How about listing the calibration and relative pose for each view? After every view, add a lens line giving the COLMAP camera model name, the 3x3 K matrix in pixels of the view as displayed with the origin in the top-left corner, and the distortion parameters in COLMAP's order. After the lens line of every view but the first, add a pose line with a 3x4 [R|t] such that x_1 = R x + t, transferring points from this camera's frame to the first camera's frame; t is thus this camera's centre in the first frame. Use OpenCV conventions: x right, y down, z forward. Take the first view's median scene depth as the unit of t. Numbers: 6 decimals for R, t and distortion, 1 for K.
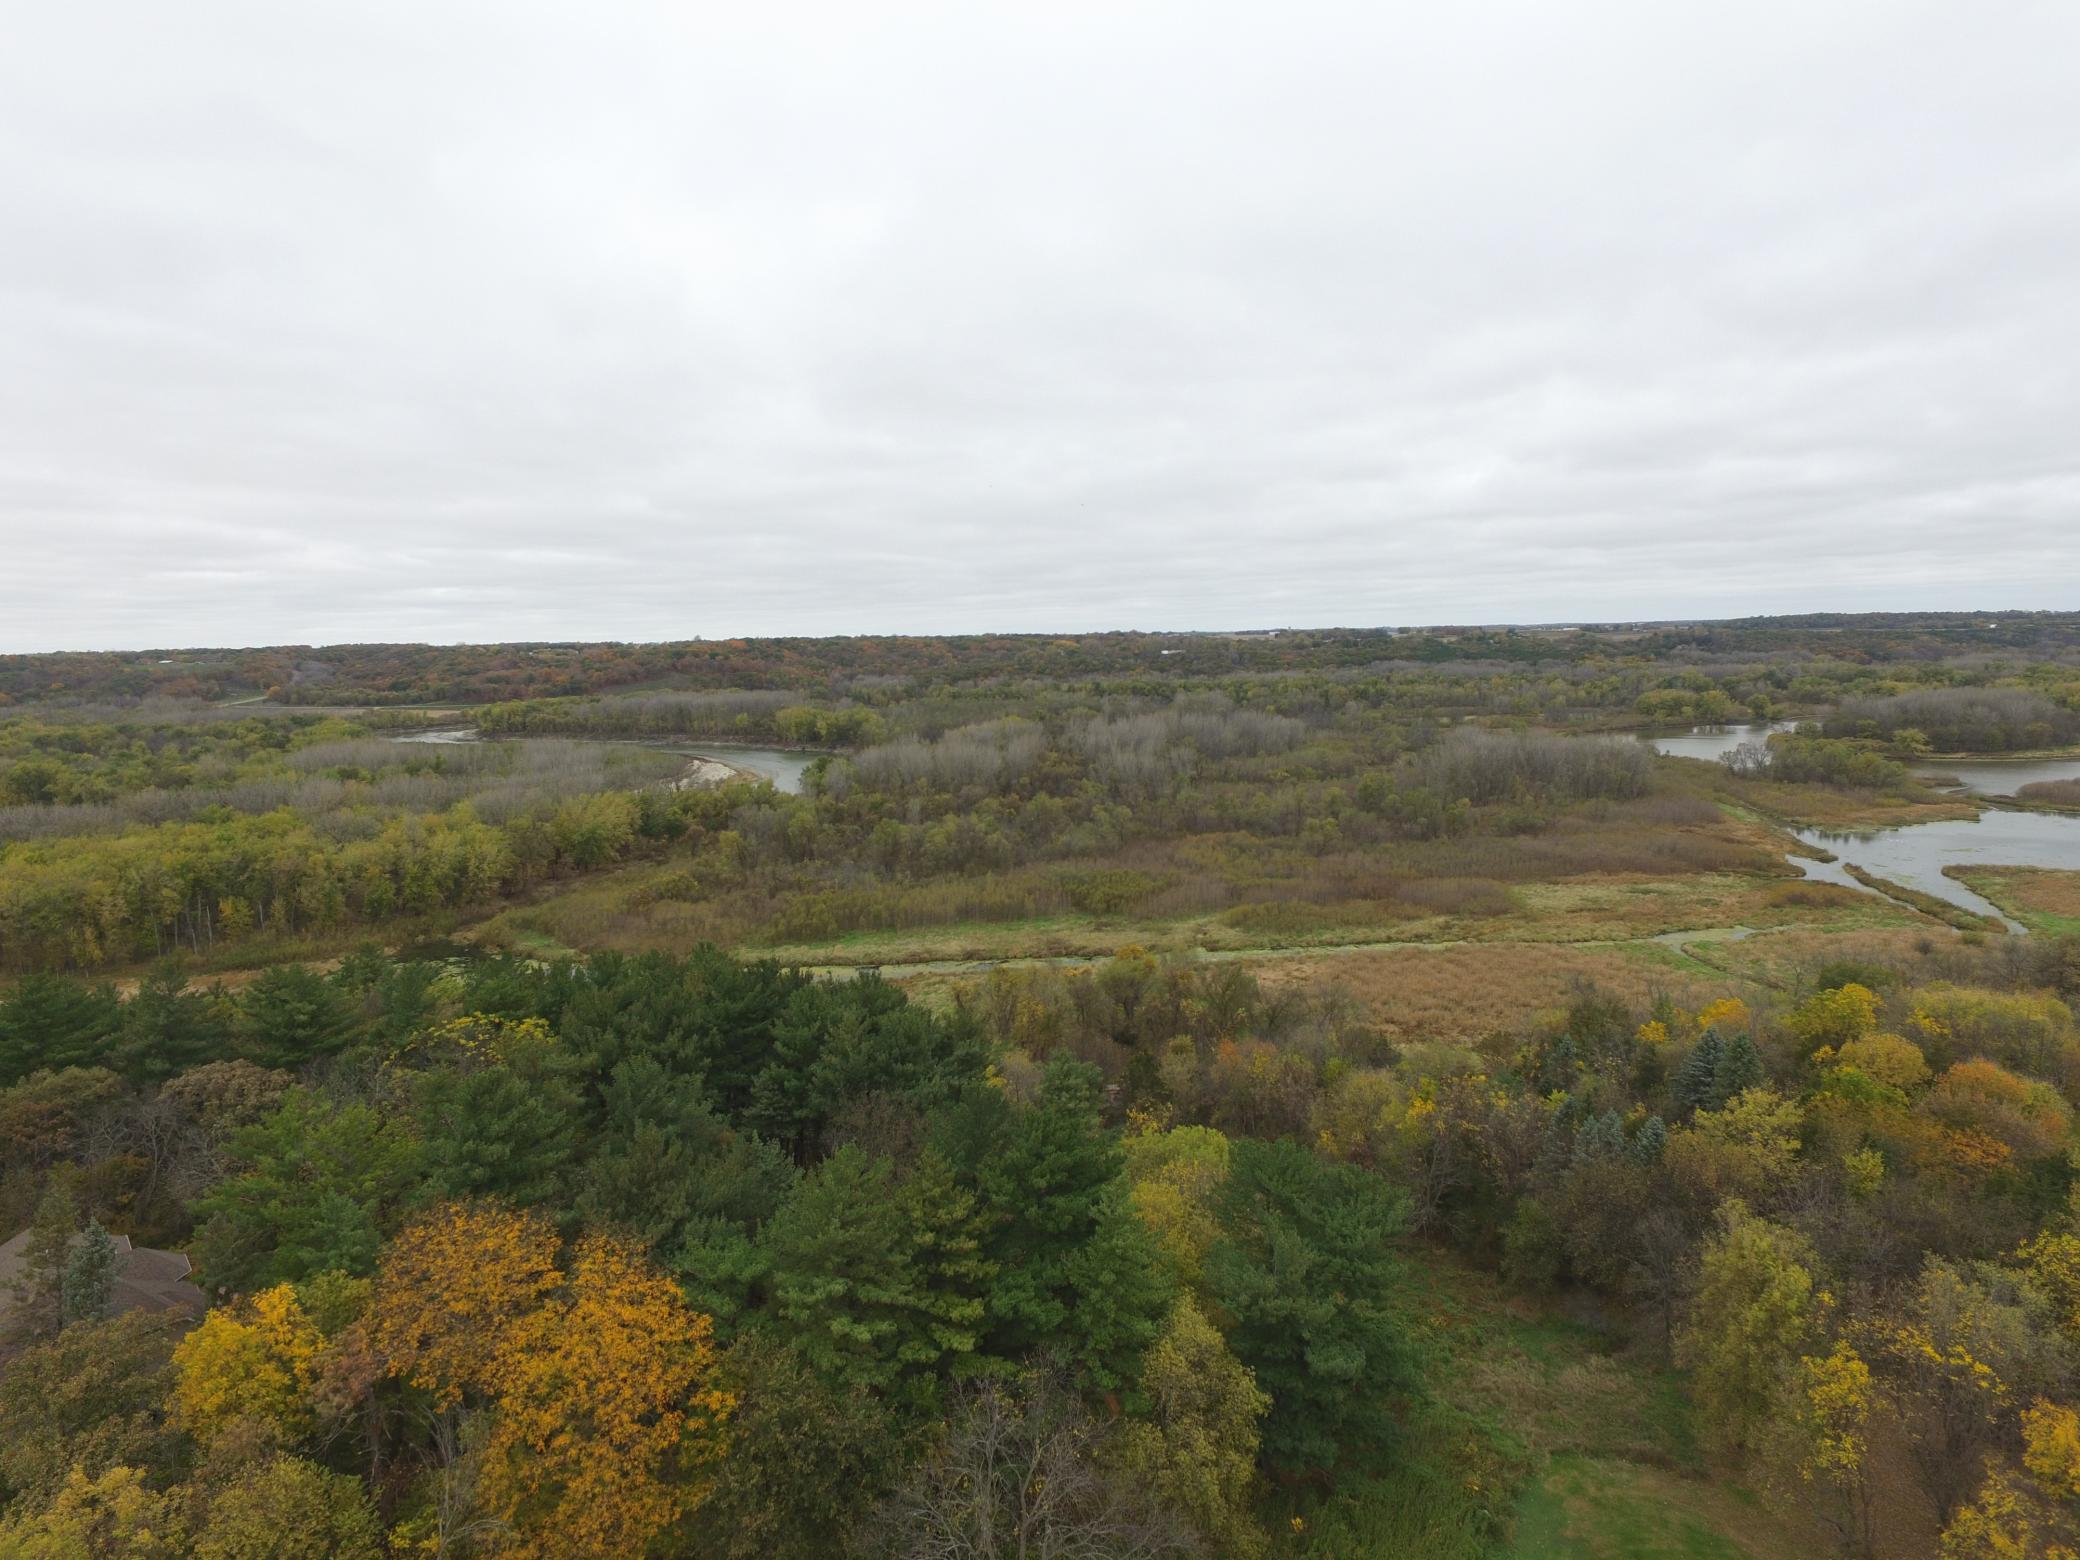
lens RADIAL K [[1202.5, 0, 1040.7], [0, 1202.5, 772.7], [0, 0, 1]] dist [-0.007840, 0.009653]
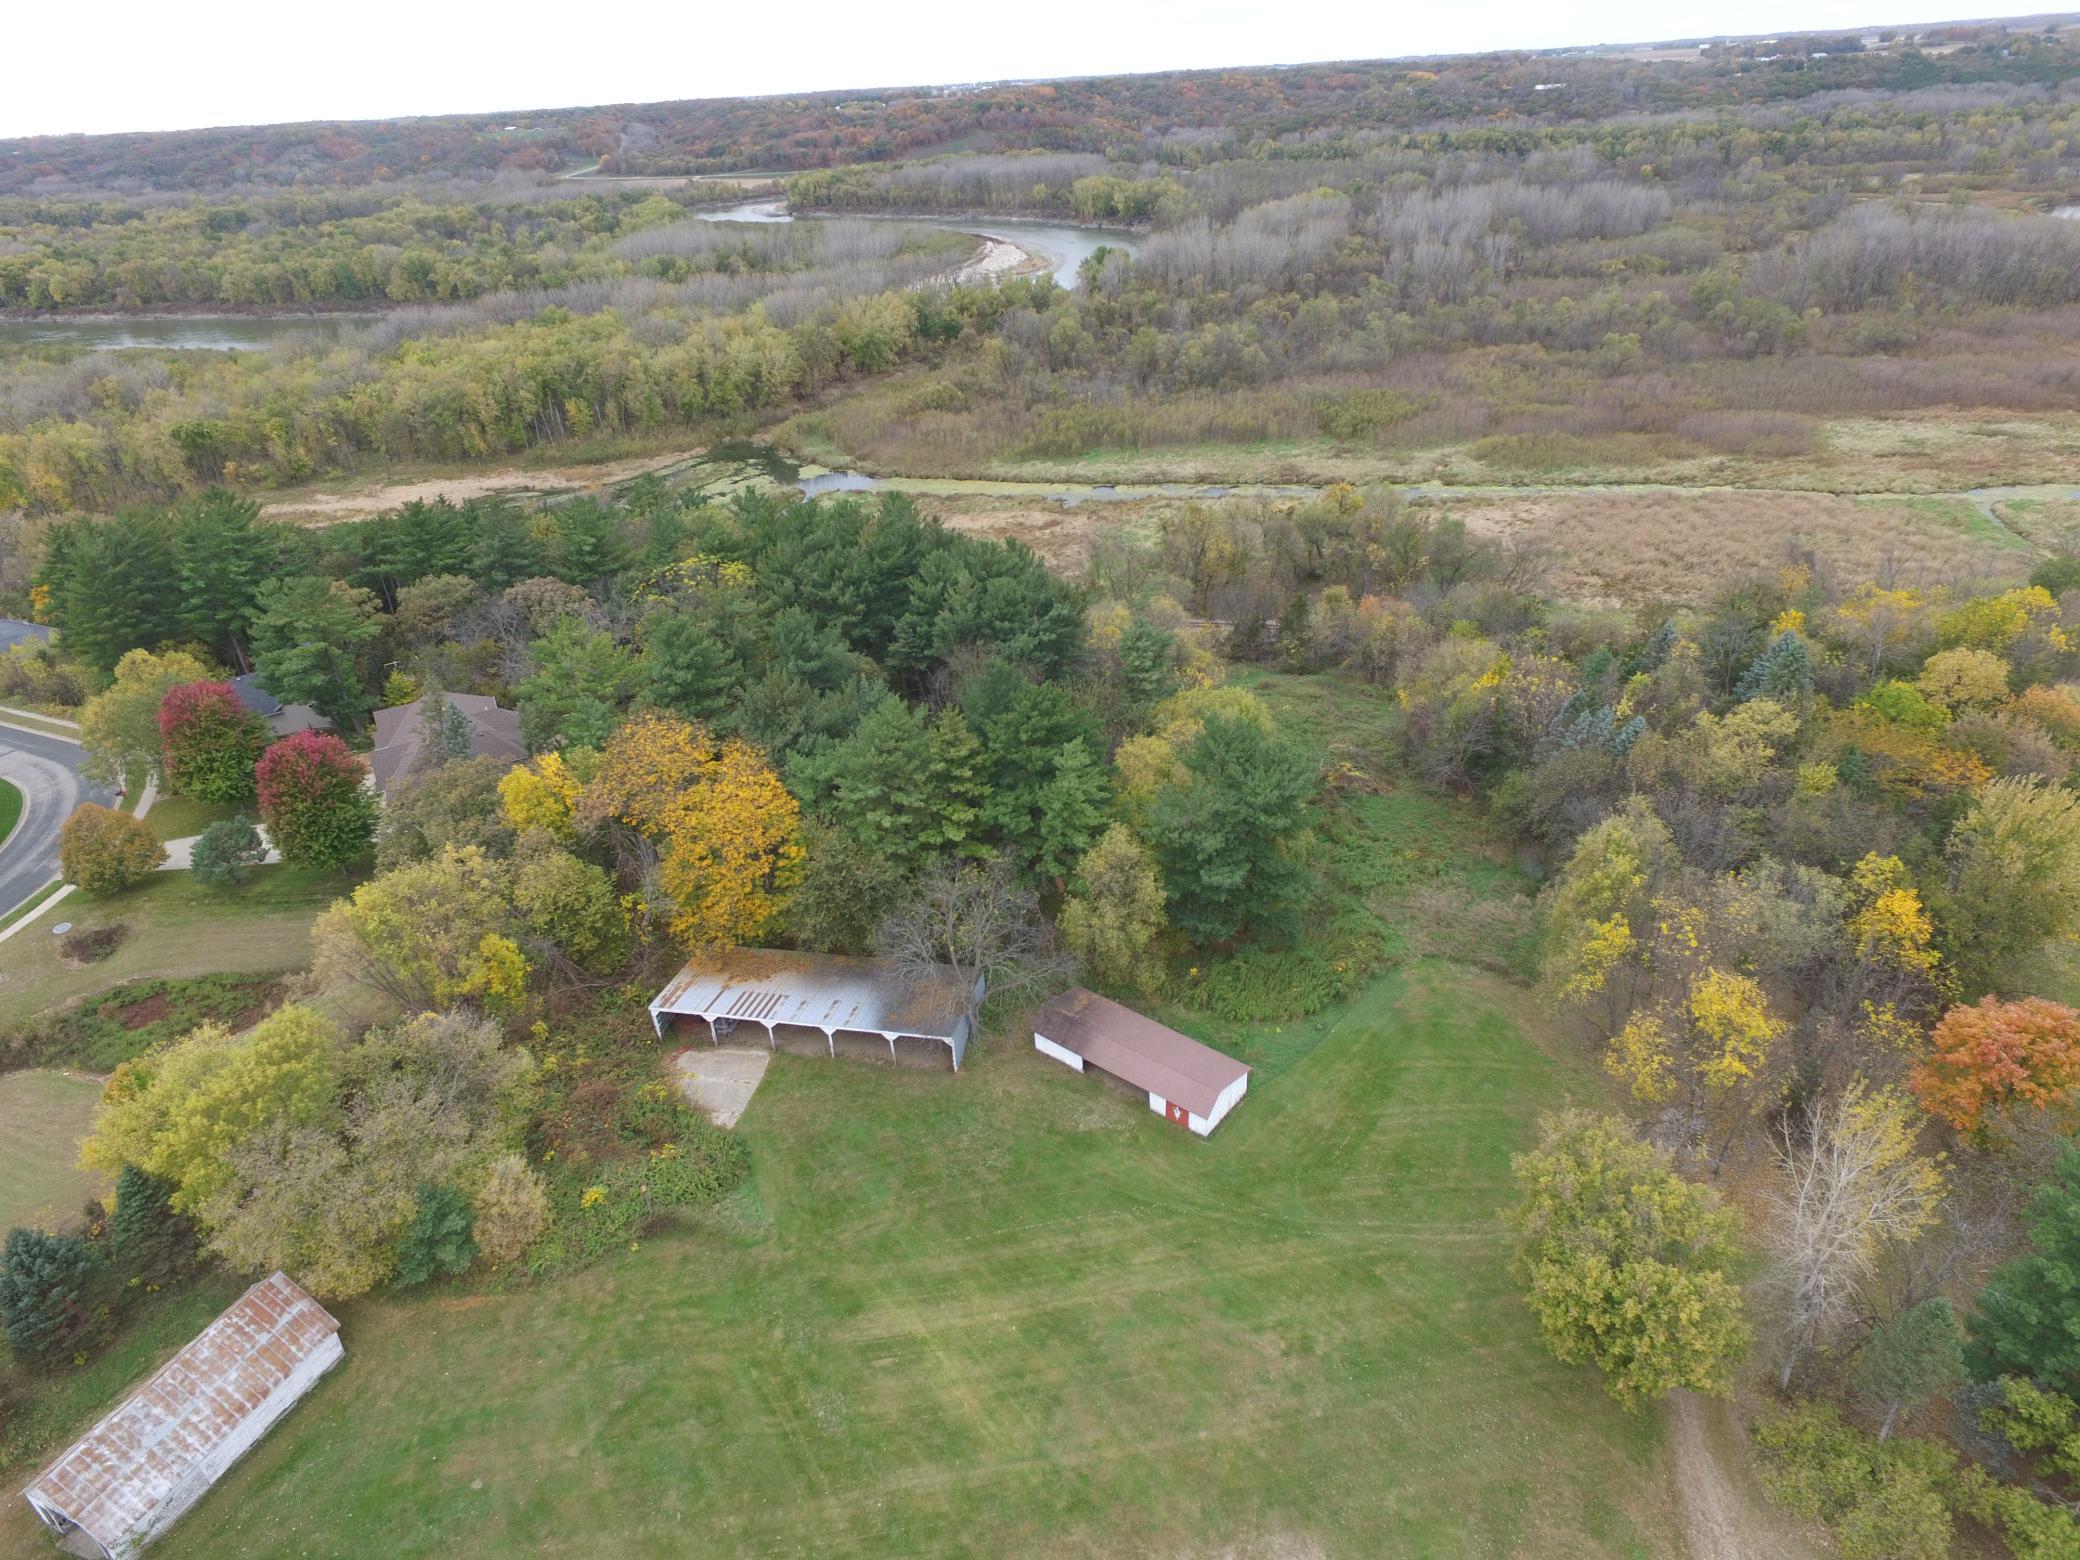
lens RADIAL K [[1202.5, 0, 1044.1], [0, 1202.5, 765.8], [0, 0, 1]] dist [-0.007840, 0.009653]
pose [[0.966550, 0.100776, -0.235852, 0.074415], [0.003363, 0.914514, 0.404541, -0.039424], [0.256458, -0.391802, 0.883584, -0.047854]]
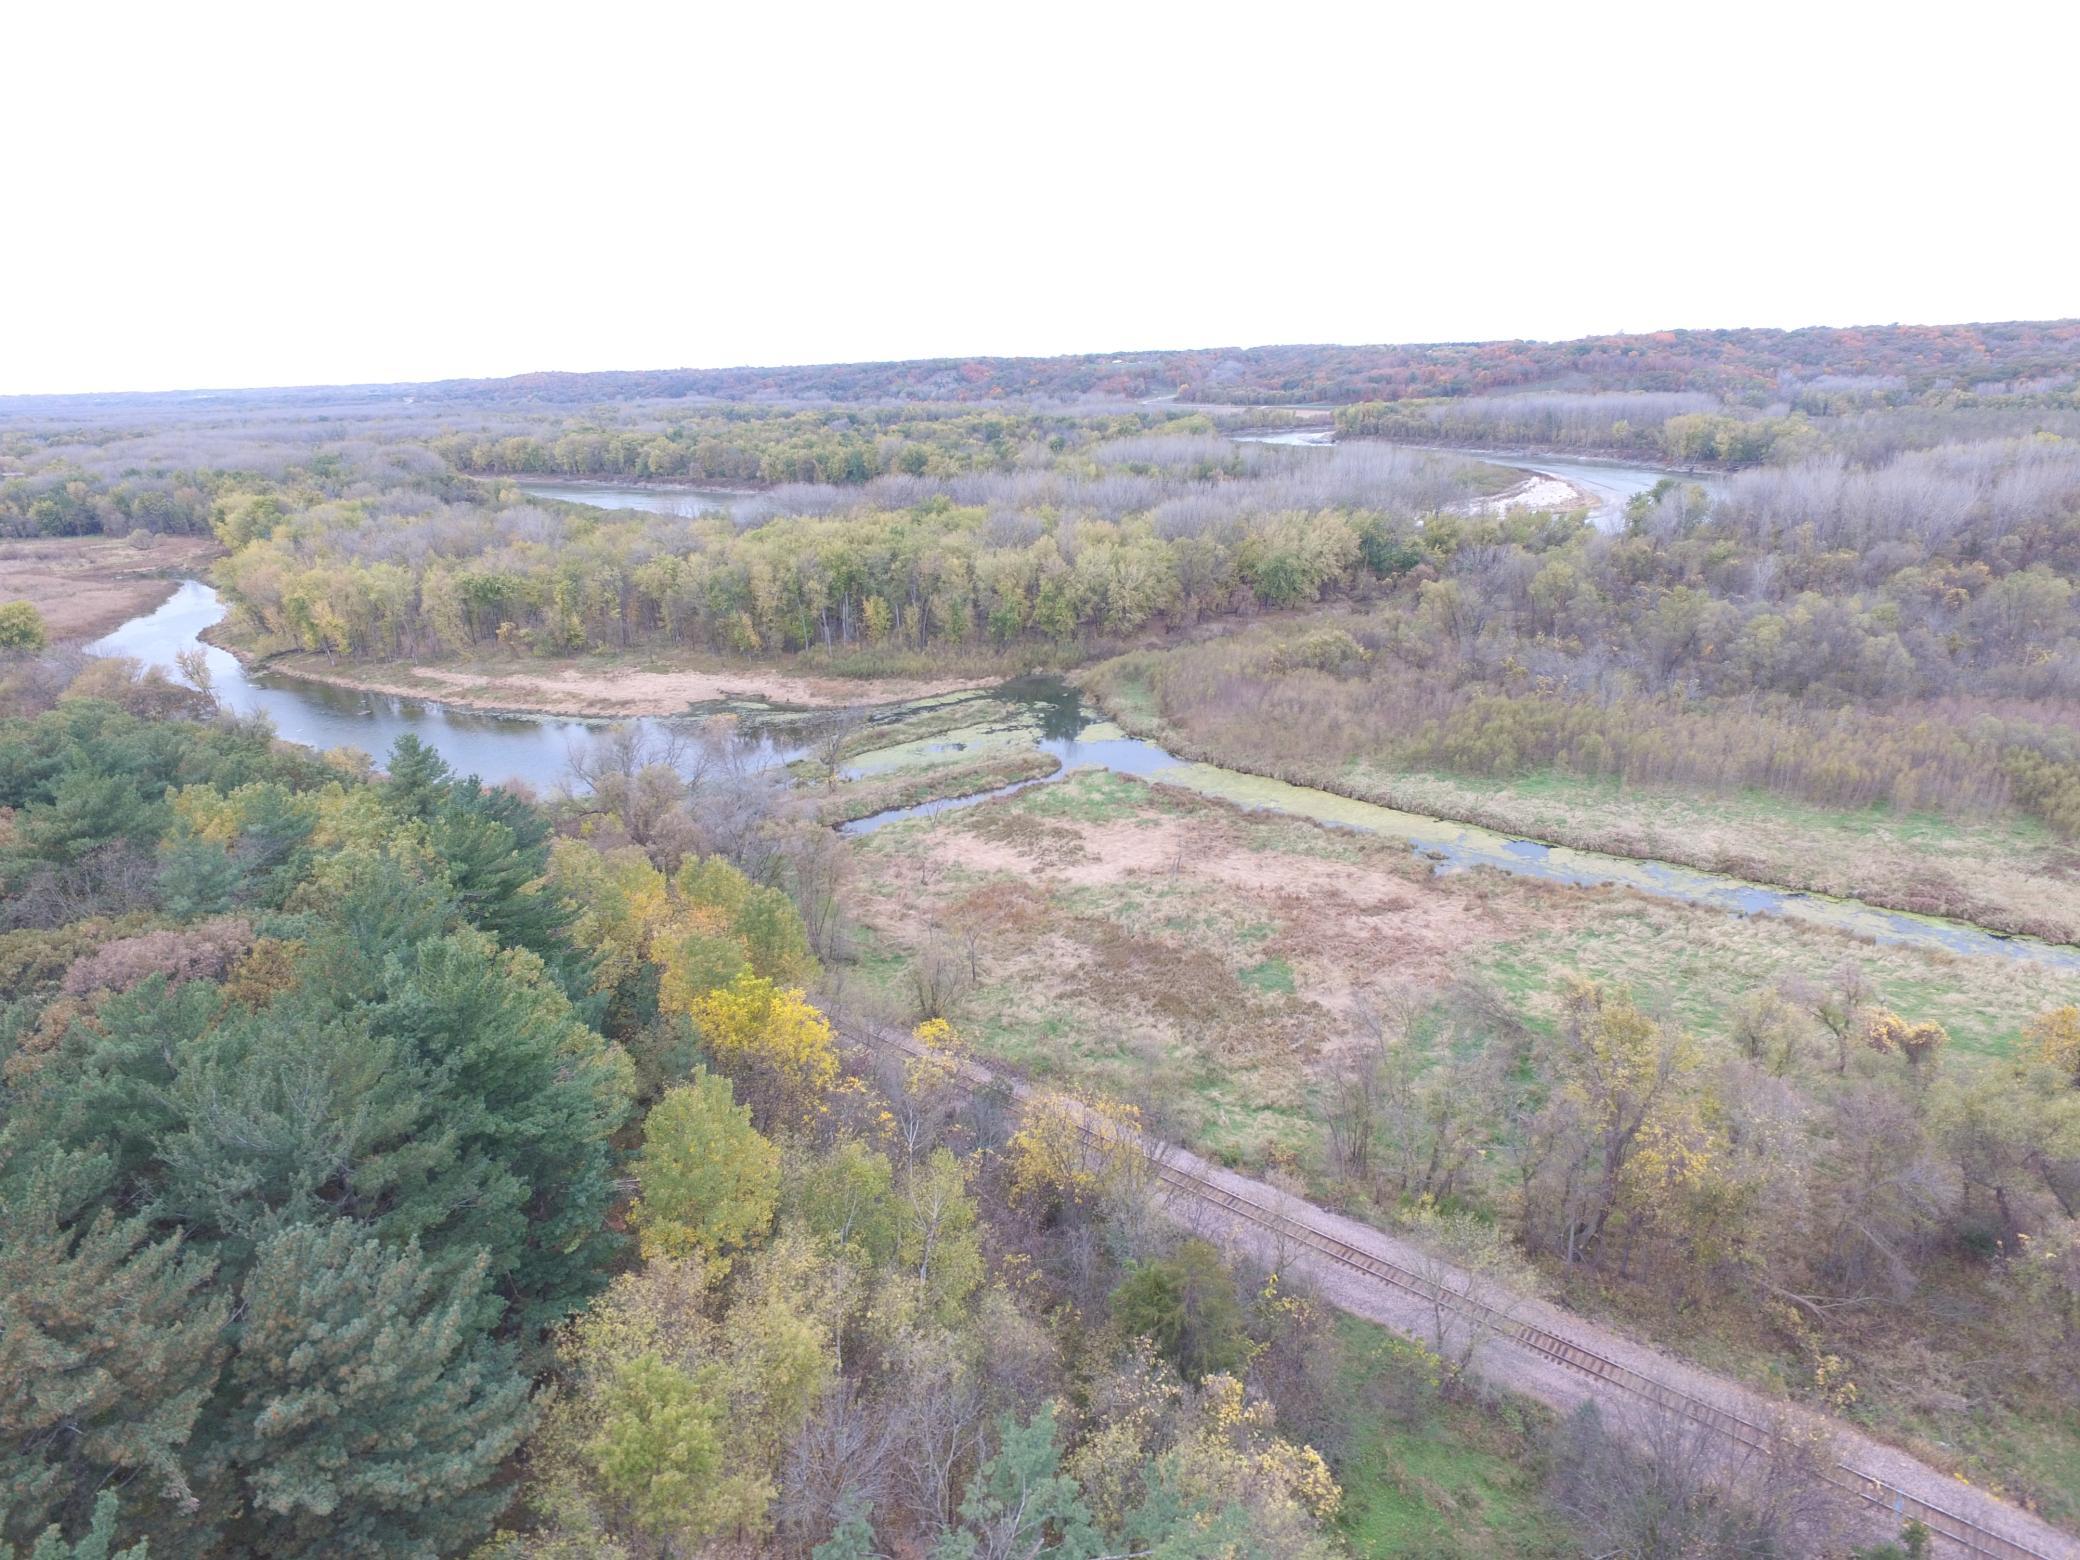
lens RADIAL K [[1202.5, 0, 1051.2], [0, 1202.5, 772.3], [0, 0, 1]] dist [-0.007840, 0.009653]
pose [[0.753217, 0.209248, -0.623602, 0.037371], [-0.059393, 0.965814, 0.252339, -0.007655], [0.655085, -0.153029, 0.739896, 0.378874]]
